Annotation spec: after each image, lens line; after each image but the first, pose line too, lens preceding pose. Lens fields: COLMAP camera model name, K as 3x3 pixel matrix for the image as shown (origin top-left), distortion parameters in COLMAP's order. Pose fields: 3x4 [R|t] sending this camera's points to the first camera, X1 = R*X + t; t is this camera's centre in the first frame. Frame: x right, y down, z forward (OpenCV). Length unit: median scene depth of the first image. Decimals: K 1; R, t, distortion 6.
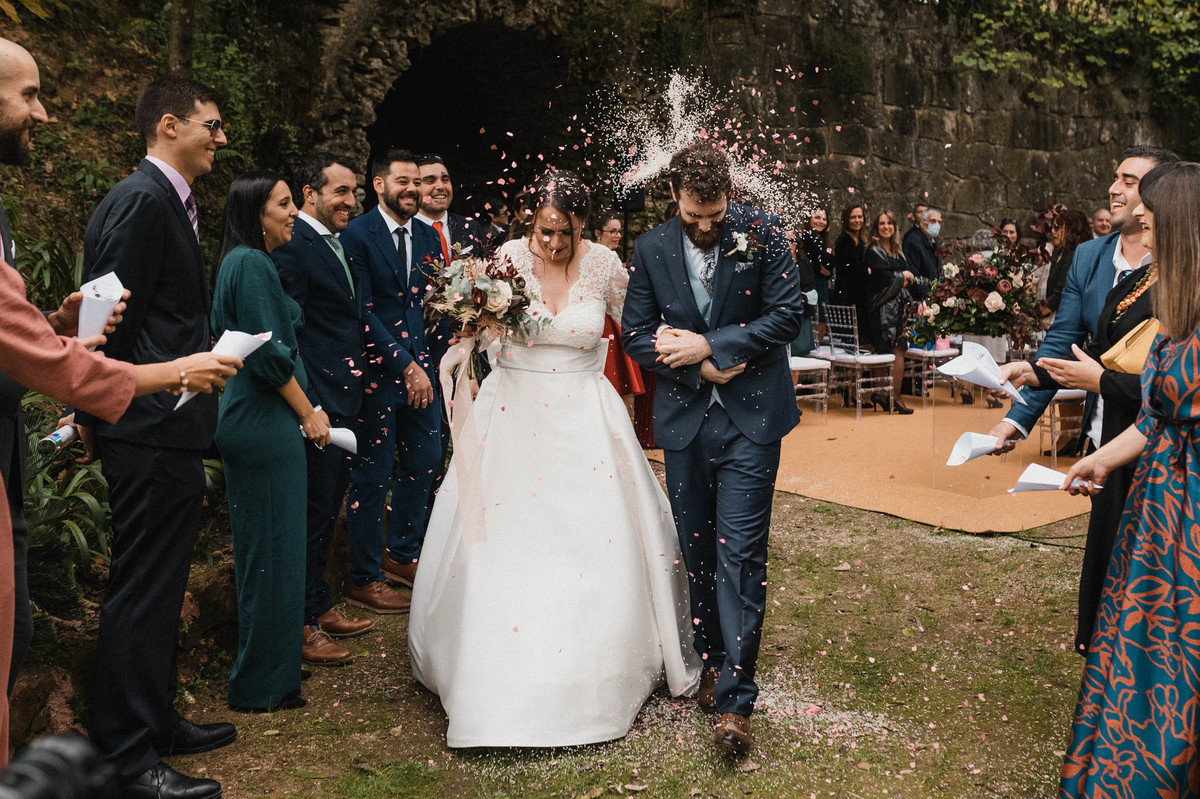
lens RADIAL K [[1281.8, 0, 666.6], [0, 1281.8, 253.5], [0, 0, 1]] dist [0.014266, 0.002346]
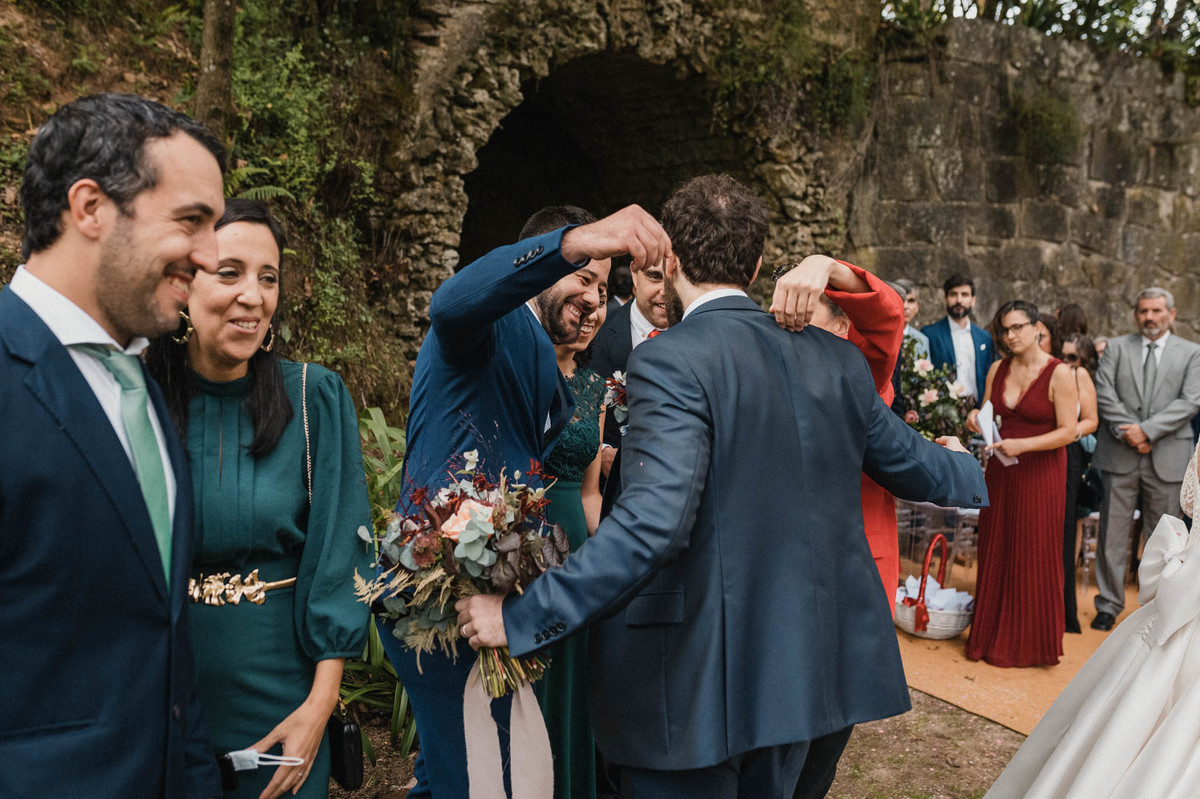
lens RADIAL K [[1239.9, 0, 561.7], [0, 1239.9, 387.1], [0, 0, 1]] dist [0.001633, 0.006346]
pose [[0.987164, 0.066621, -0.145154, -0.050706], [-0.059278, 0.996761, 0.054342, -0.011070], [0.148304, -0.045040, 0.987916, 0.228360]]
